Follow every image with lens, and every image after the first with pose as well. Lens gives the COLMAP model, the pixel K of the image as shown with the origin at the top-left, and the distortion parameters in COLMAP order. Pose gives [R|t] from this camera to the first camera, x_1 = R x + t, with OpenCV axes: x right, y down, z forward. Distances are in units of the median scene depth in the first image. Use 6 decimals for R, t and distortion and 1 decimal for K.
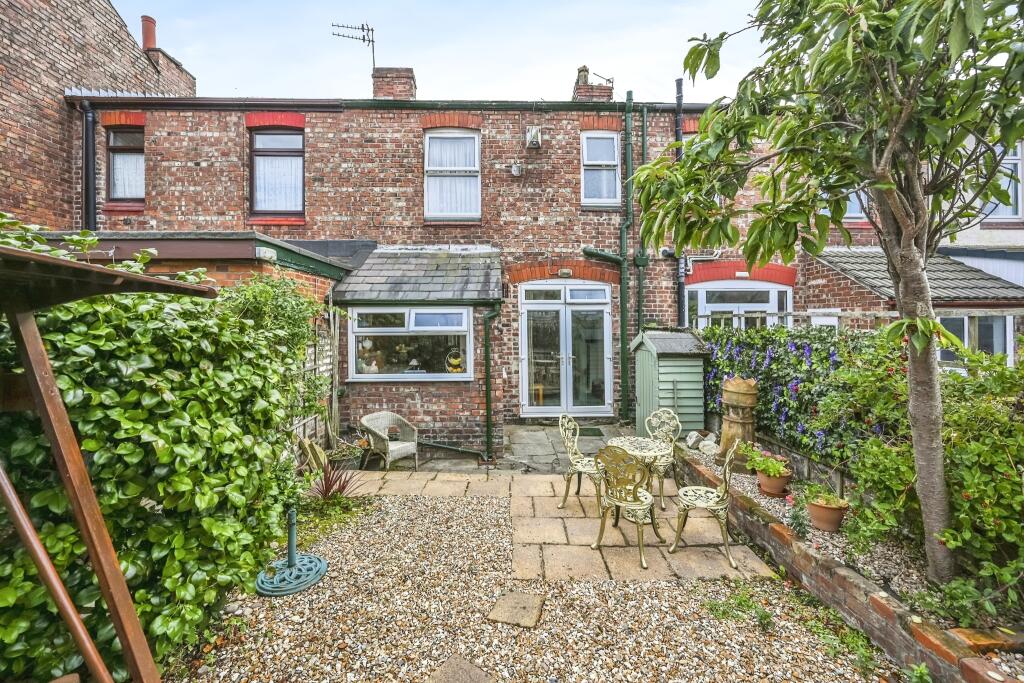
lens RADIAL K [[398.2, 0, 512.0], [0, 398.2, 341.5], [0, 0, 1]] dist [-0.000755, -0.000244]
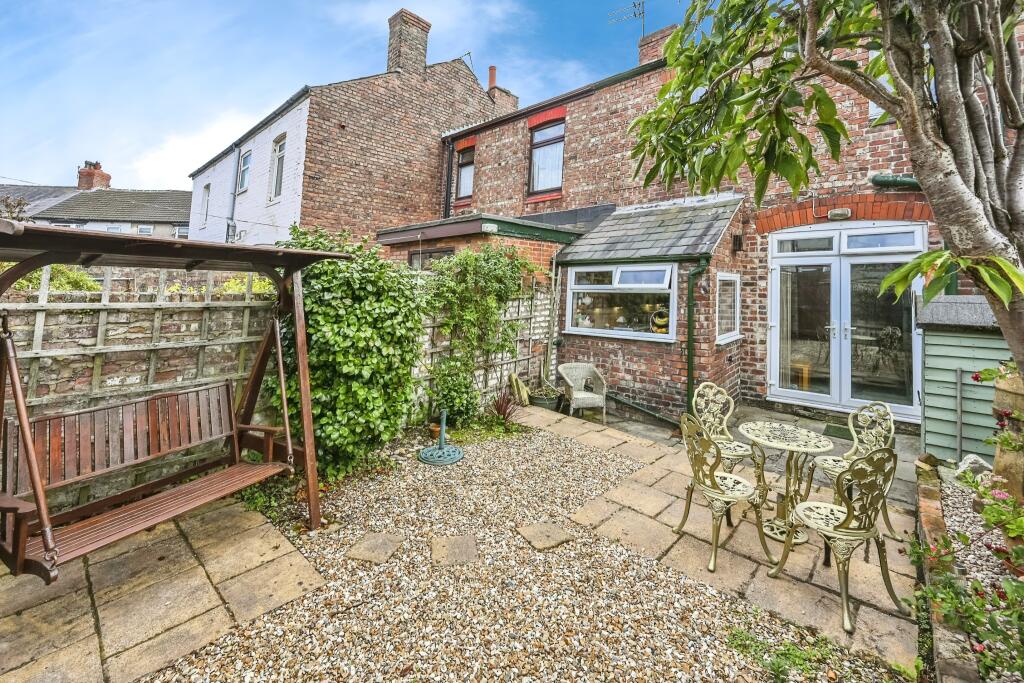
lens RADIAL K [[428.9, 0, 512.0], [0, 428.9, 268.7], [0, 0, 1]] dist [0.001179, 0.000083]
pose [[0.723133, -0.023125, -0.690321, 0.250986], [-0.037170, 0.996688, -0.072325, 0.010276], [0.689708, 0.077959, 0.719879, 0.011518]]
